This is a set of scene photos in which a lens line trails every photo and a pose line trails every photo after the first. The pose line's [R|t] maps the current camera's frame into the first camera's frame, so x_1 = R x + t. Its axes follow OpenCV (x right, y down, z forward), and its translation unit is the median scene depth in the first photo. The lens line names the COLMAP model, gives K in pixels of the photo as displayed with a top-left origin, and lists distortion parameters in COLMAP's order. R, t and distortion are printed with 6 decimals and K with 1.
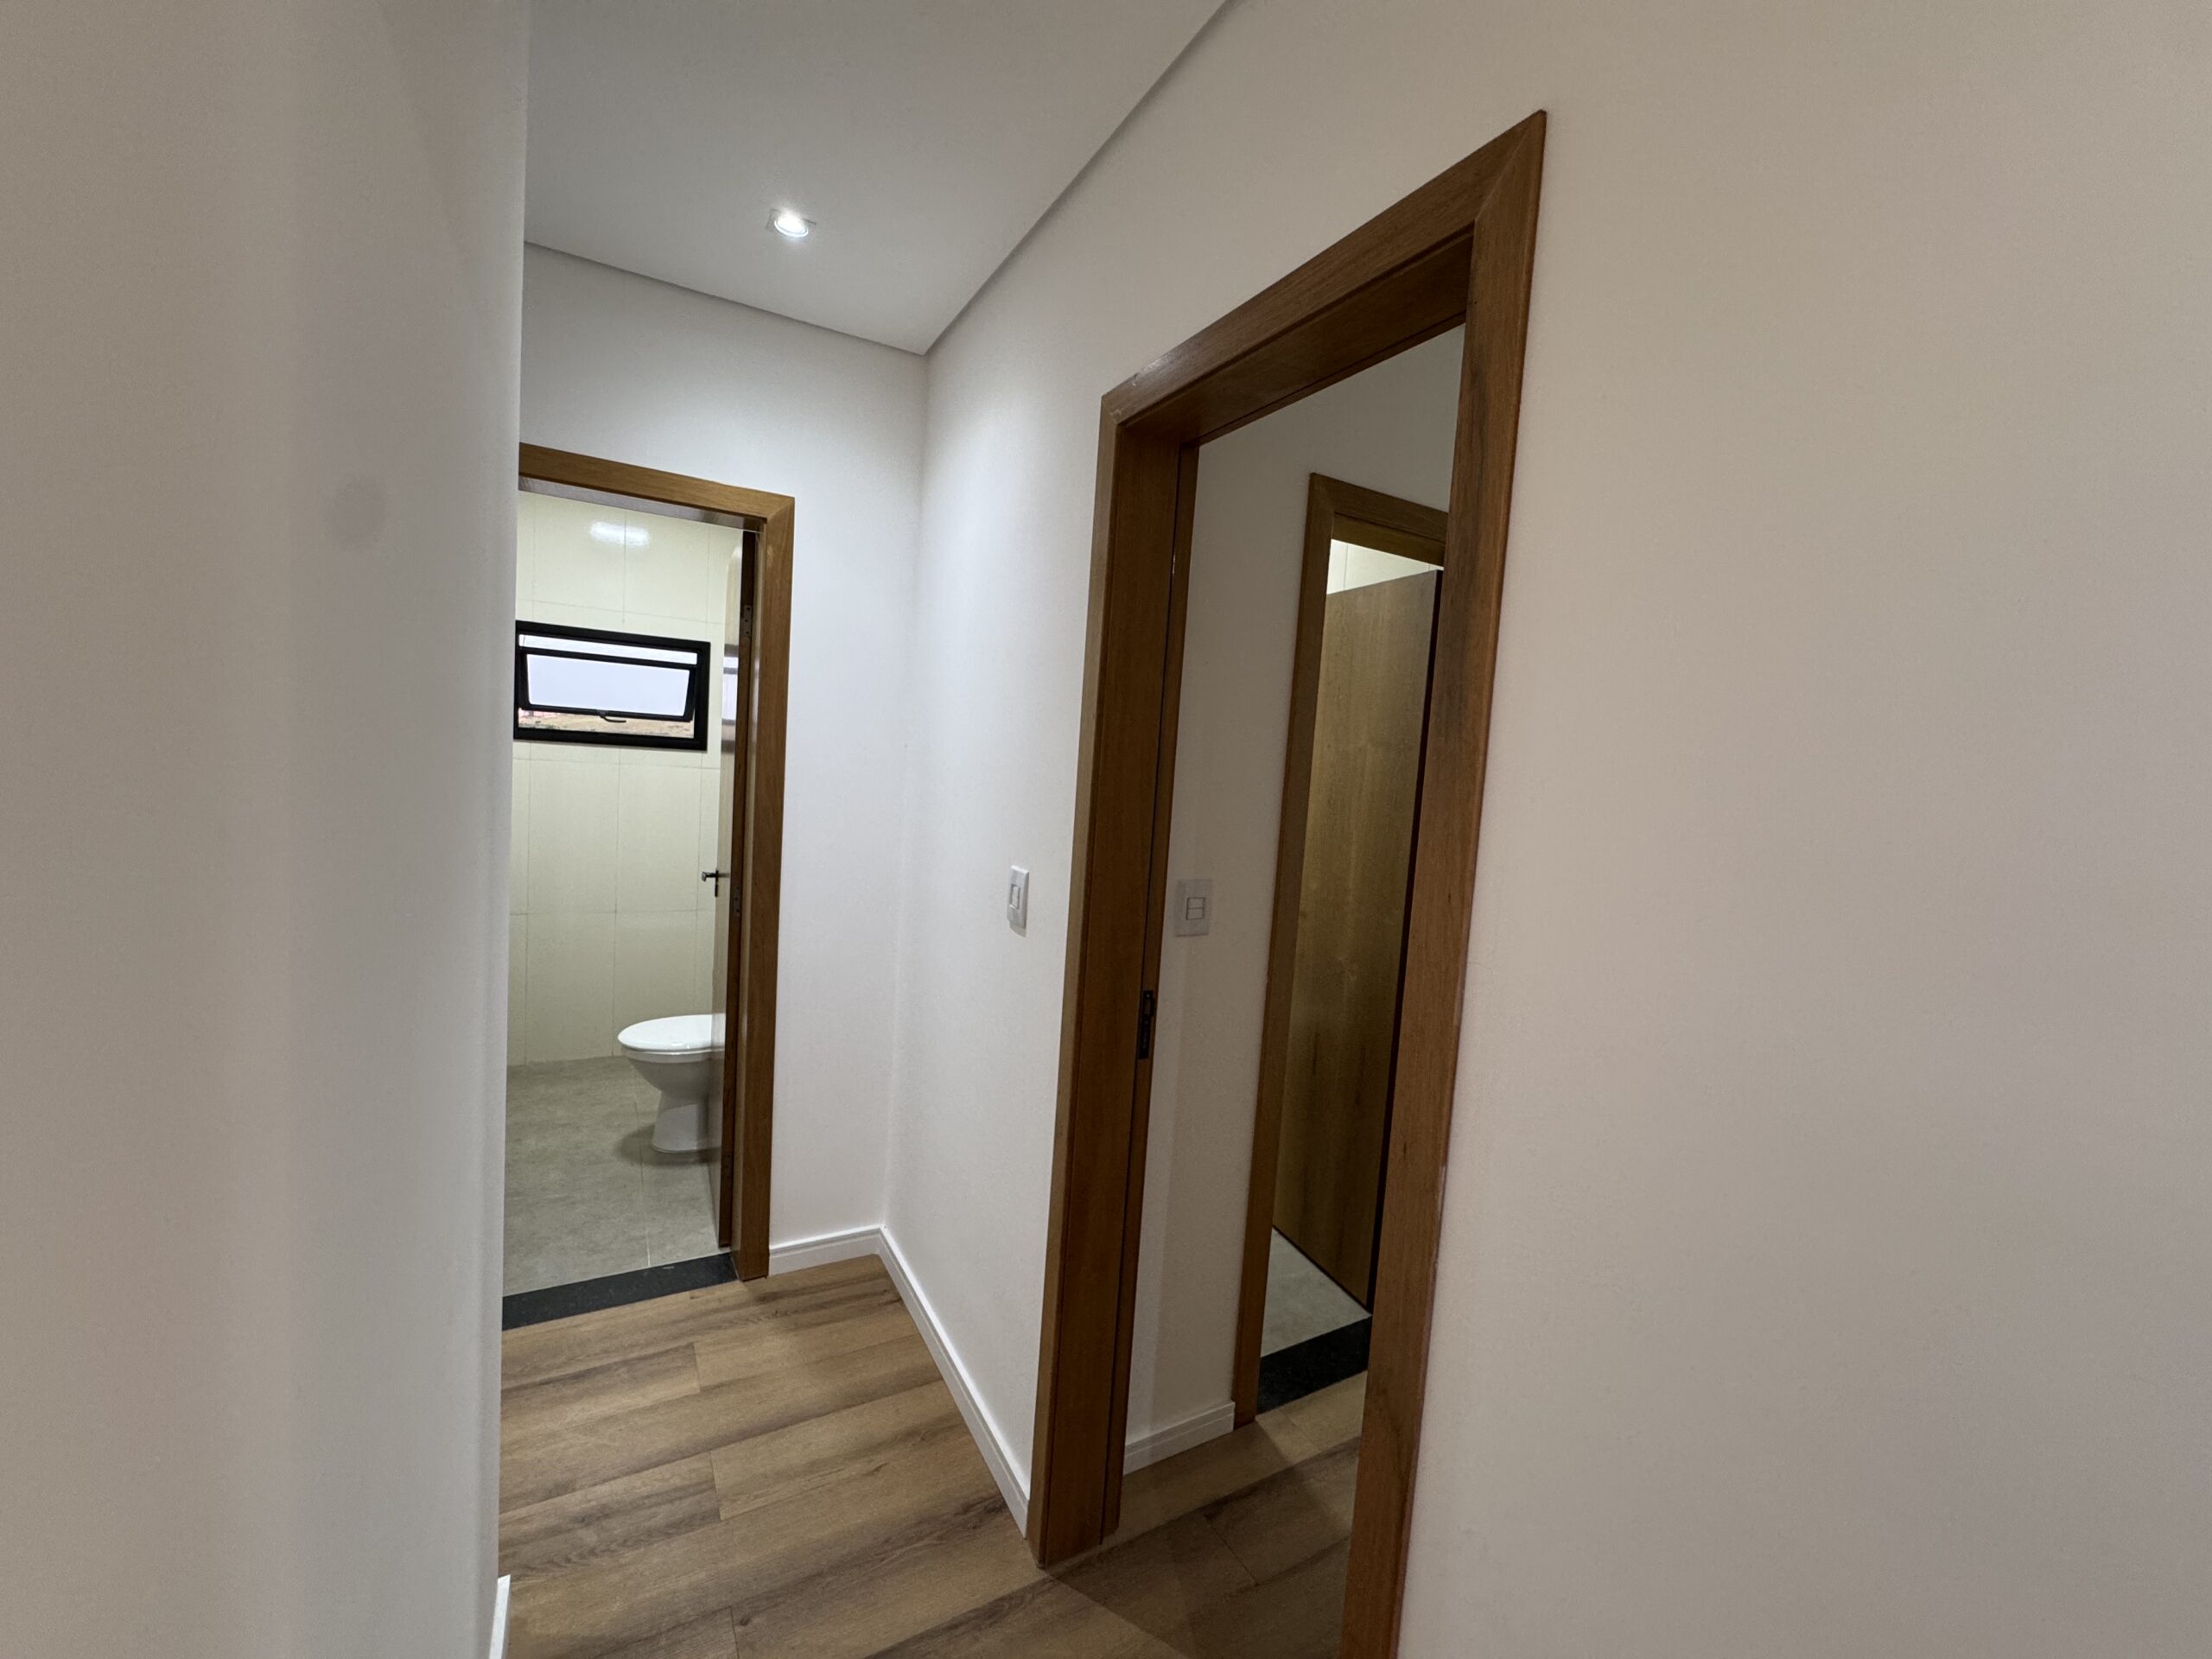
lens RADIAL K [[888.3, 0, 1104.8], [0, 888.3, 816.6], [0, 0, 1]] dist [-0.011520, 0.001573]
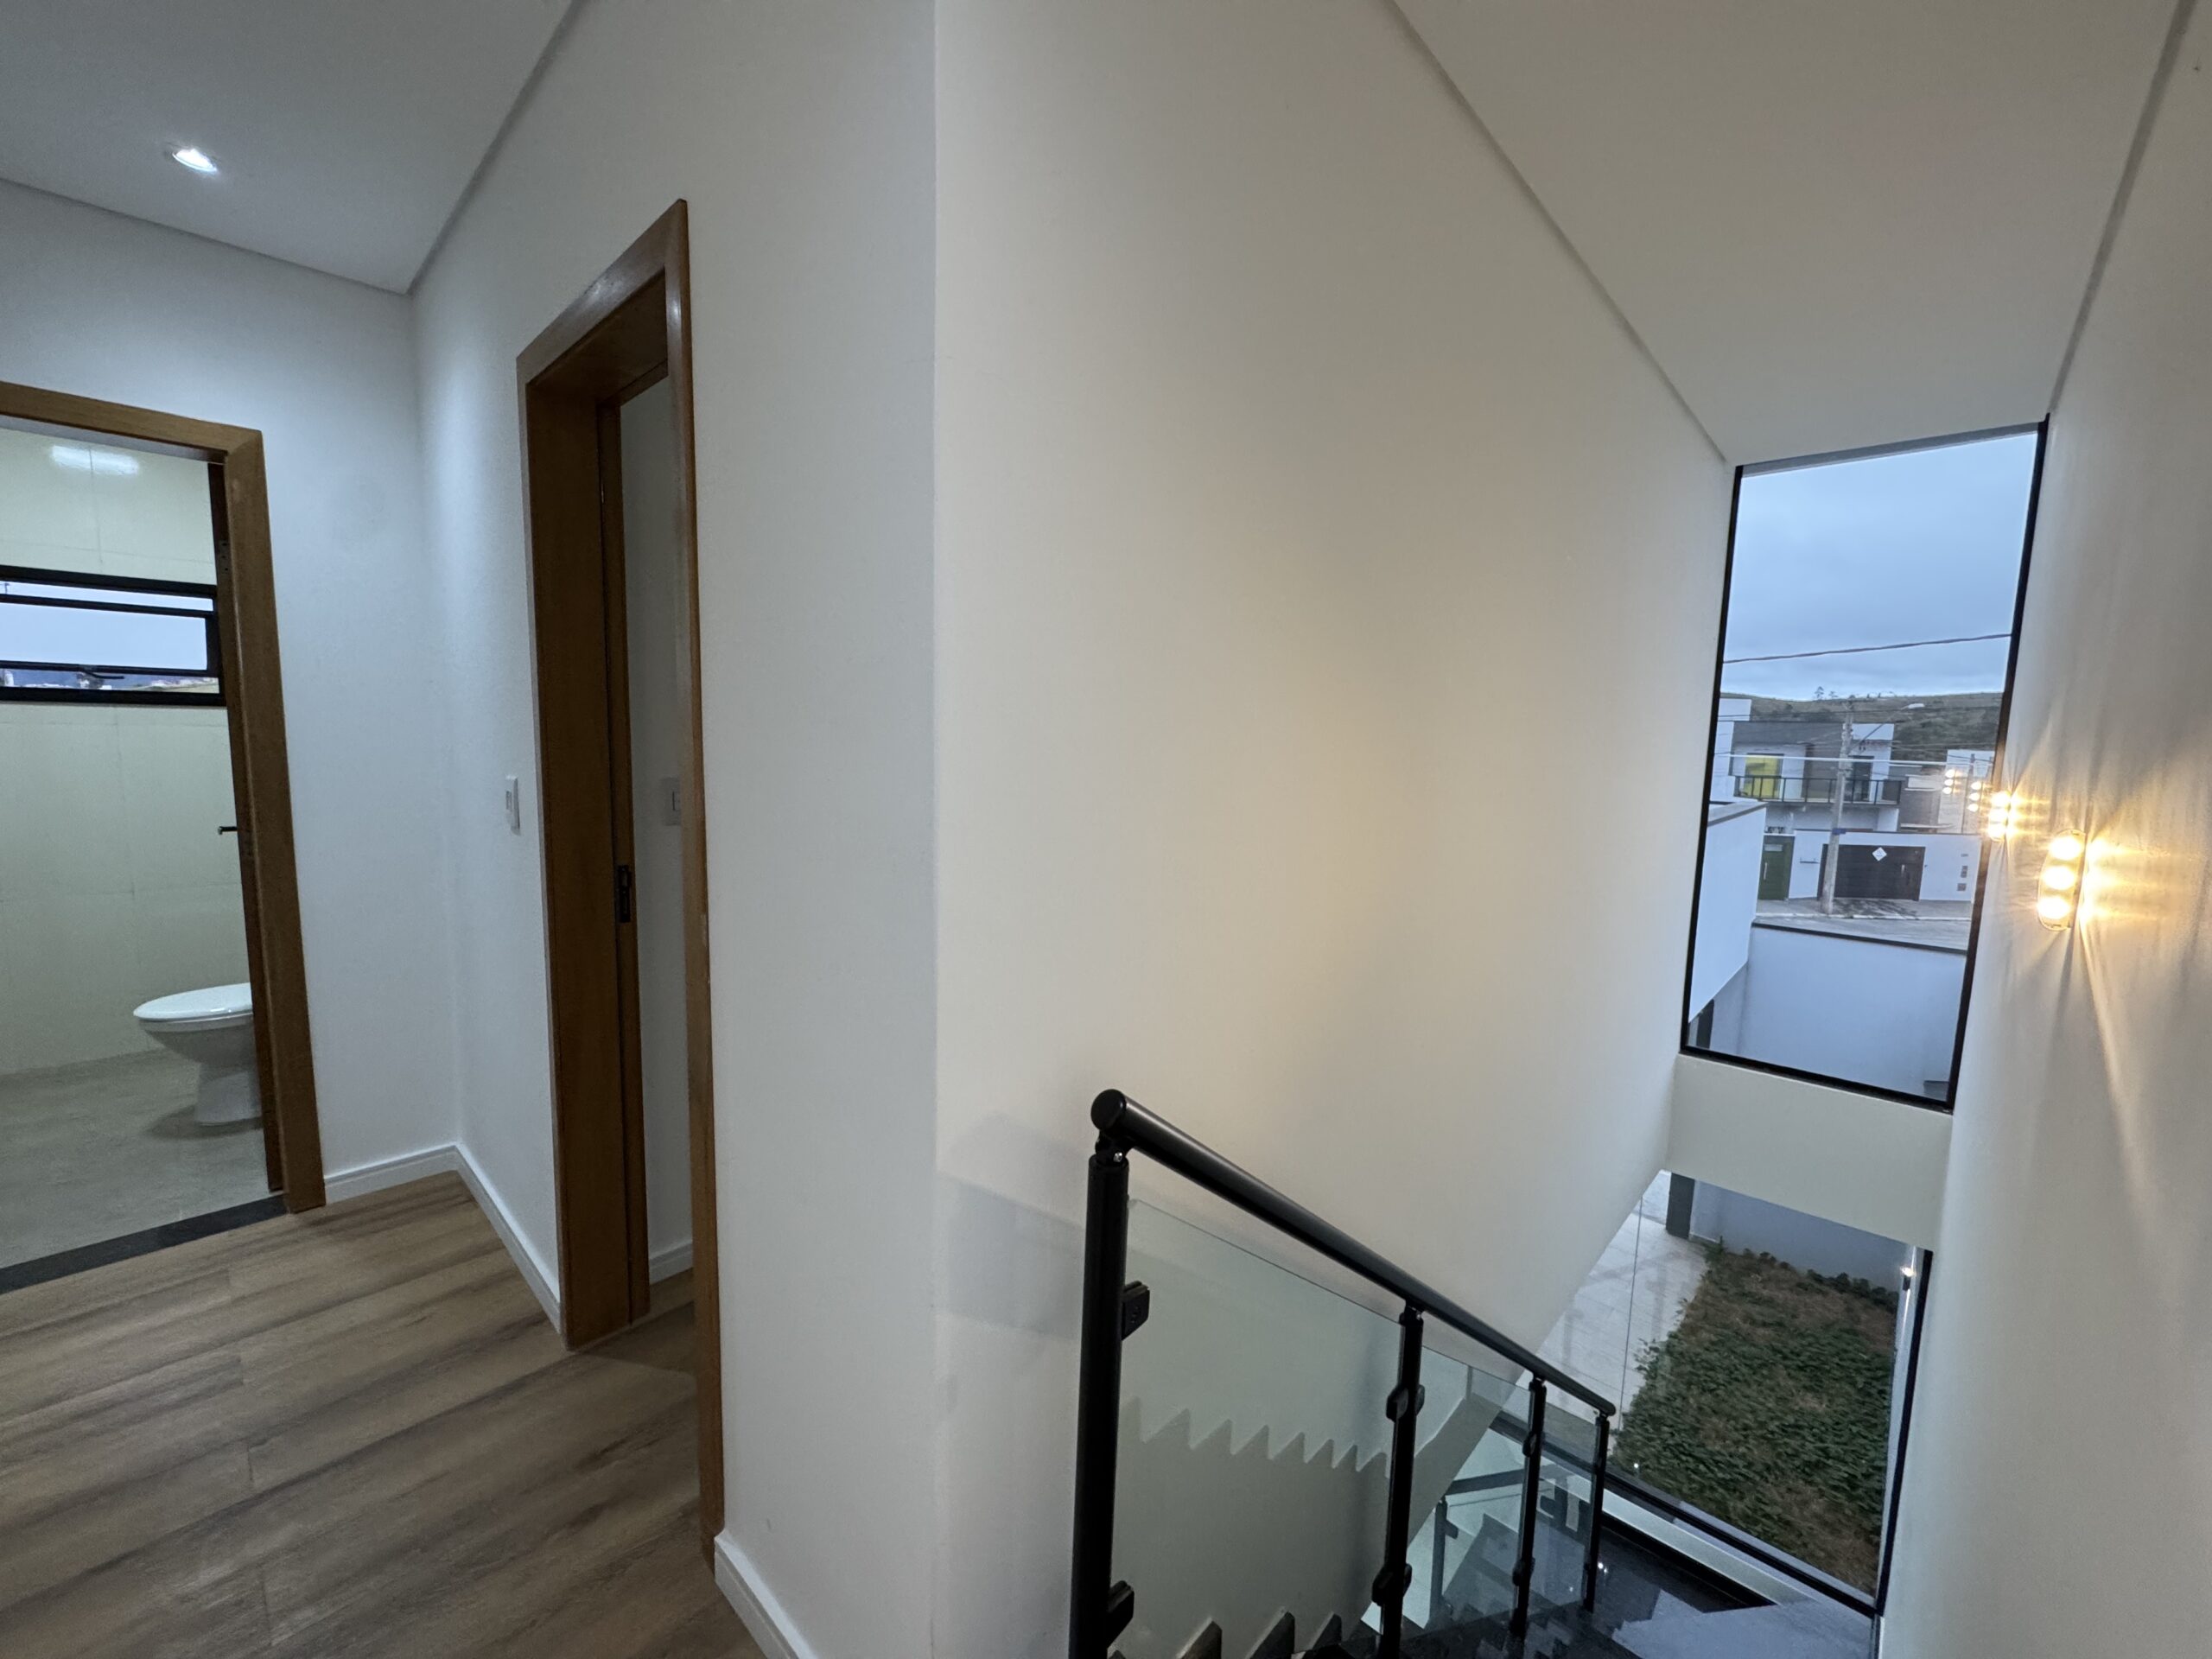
lens RADIAL K [[888.3, 0, 1111.9], [0, 888.3, 819.9], [0, 0, 1]] dist [-0.011520, 0.001573]
pose [[0.952419, -0.073041, 0.295910, 0.227759], [0.057726, 0.996517, 0.060179, 0.068828], [-0.299275, -0.040234, 0.953318, -0.236269]]
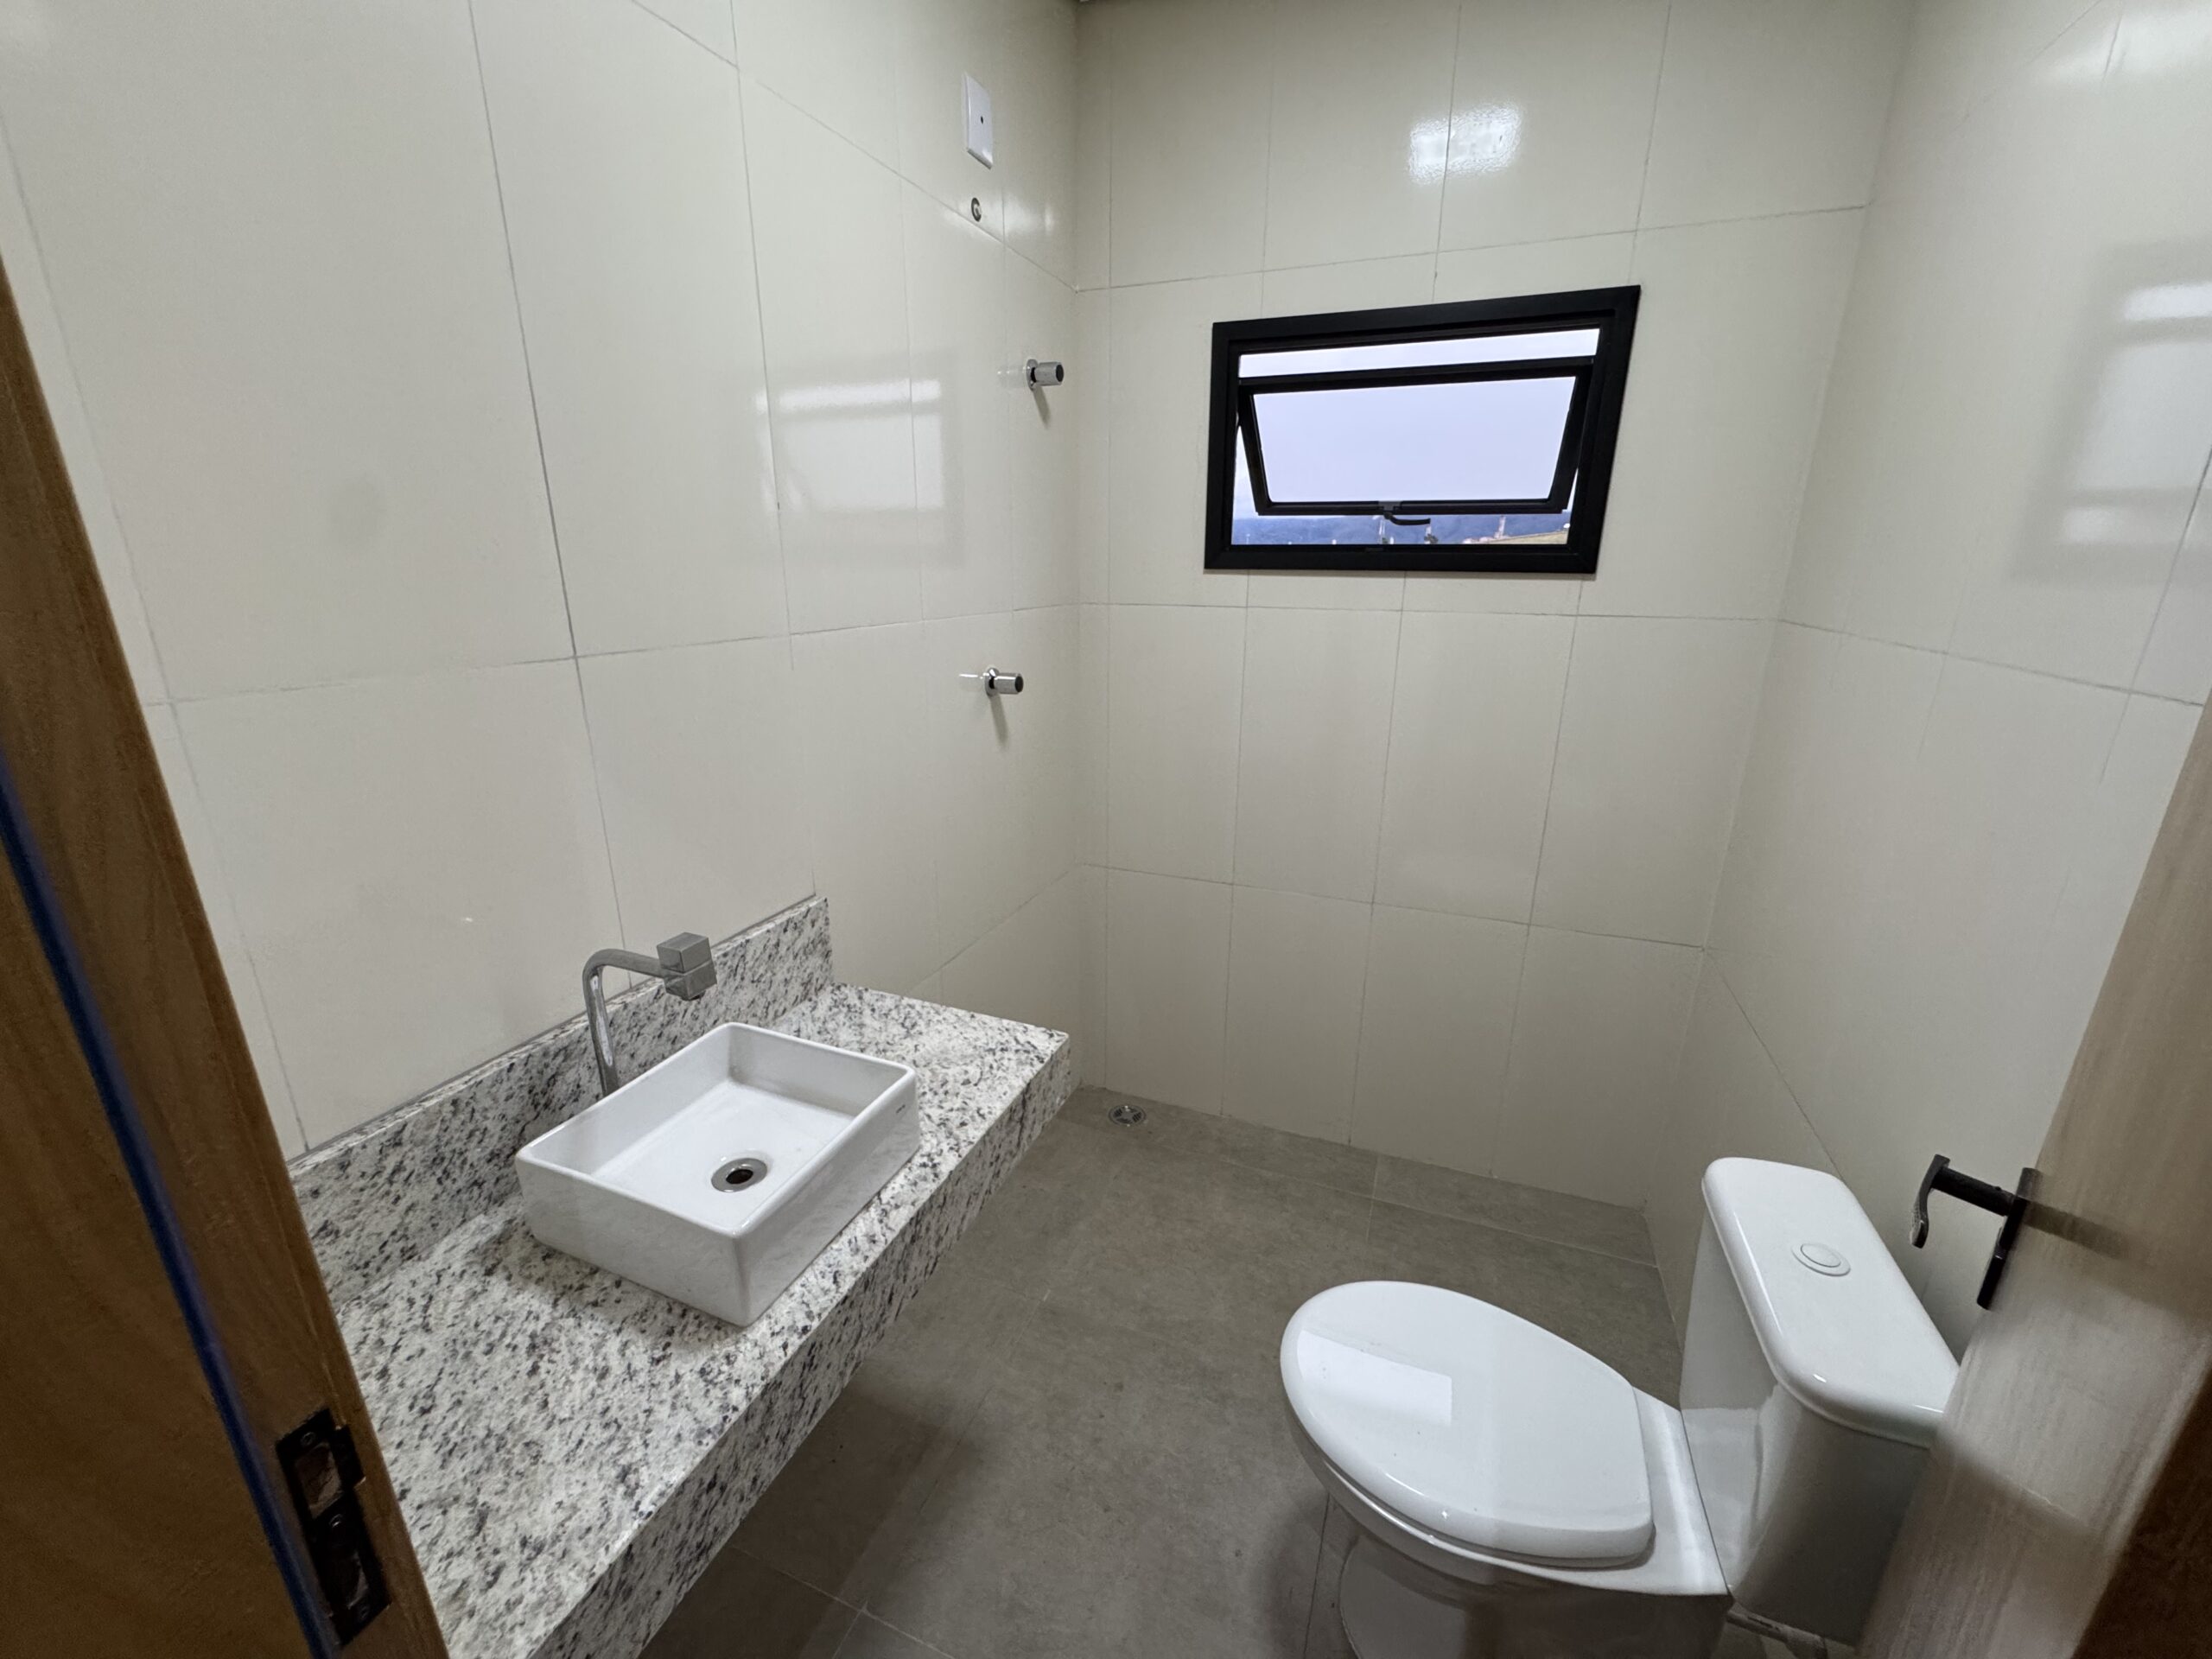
lens RADIAL K [[888.3, 0, 1094.5], [0, 888.3, 821.0], [0, 0, 1]] dist [-0.011520, 0.001573]
pose [[0.625896, 0.173147, -0.760443, -0.461559], [-0.013097, 0.977240, 0.211730, -0.082651], [0.779796, -0.122562, 0.613919, 0.969238]]
